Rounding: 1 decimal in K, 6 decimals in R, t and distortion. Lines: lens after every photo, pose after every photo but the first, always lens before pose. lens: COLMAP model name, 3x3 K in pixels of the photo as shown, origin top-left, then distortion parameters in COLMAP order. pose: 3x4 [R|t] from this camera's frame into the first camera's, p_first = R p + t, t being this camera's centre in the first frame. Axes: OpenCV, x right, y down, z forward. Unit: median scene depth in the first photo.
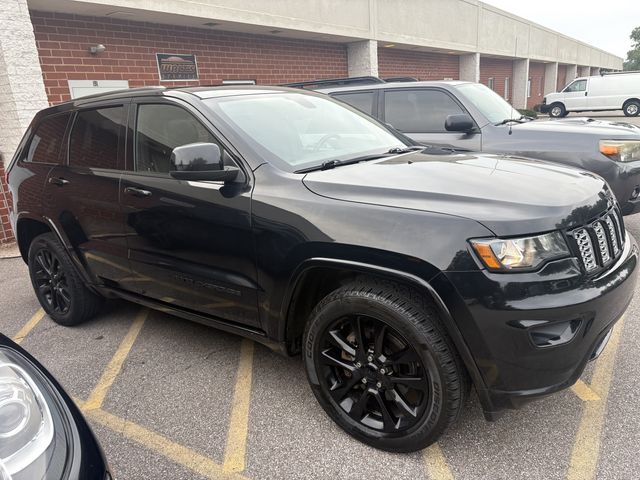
lens RADIAL K [[484.2, 0, 320.0], [0, 484.2, 240.0], [0, 0, 1]] dist [0.042219, -0.048082]
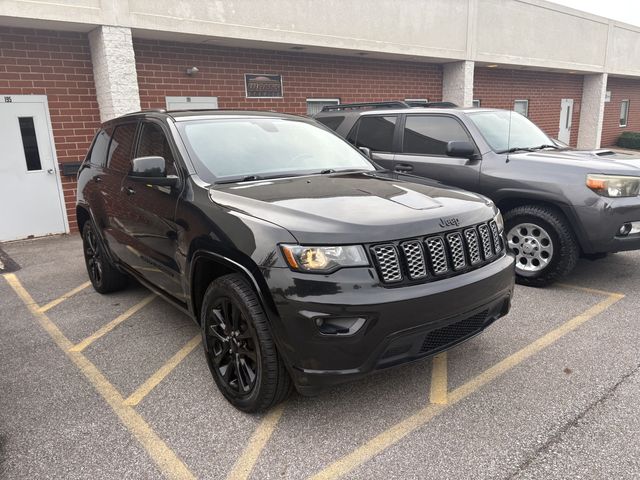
lens RADIAL K [[486.8, 0, 330.9], [0, 486.8, 240.6], [0, 0, 1]] dist [0.010974, 0.005267]
pose [[0.967965, 0.094303, -0.232704, 0.217337], [-0.100029, 0.994901, -0.012902, -0.001875], [0.230301, 0.035766, 0.972462, -0.062554]]
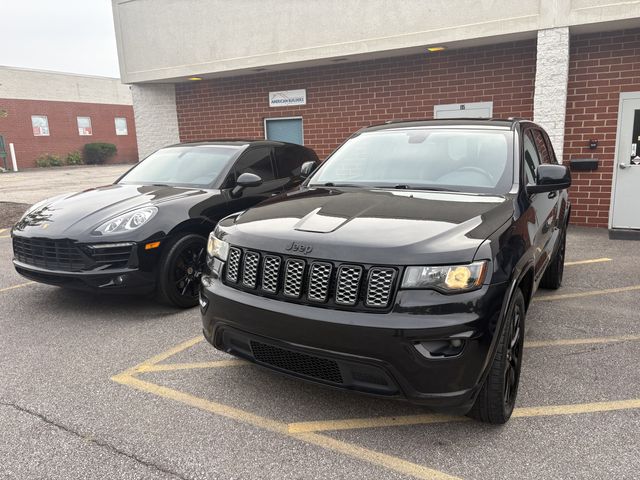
lens RADIAL K [[484.2, 0, 320.0], [0, 484.2, 240.0], [0, 0, 1]] dist [0.042219, -0.048082]
pose [[0.105499, 0.264427, -0.958618, 0.596221], [-0.246118, 0.940949, 0.232467, -0.134148], [0.963481, 0.211408, 0.164349, 0.319567]]
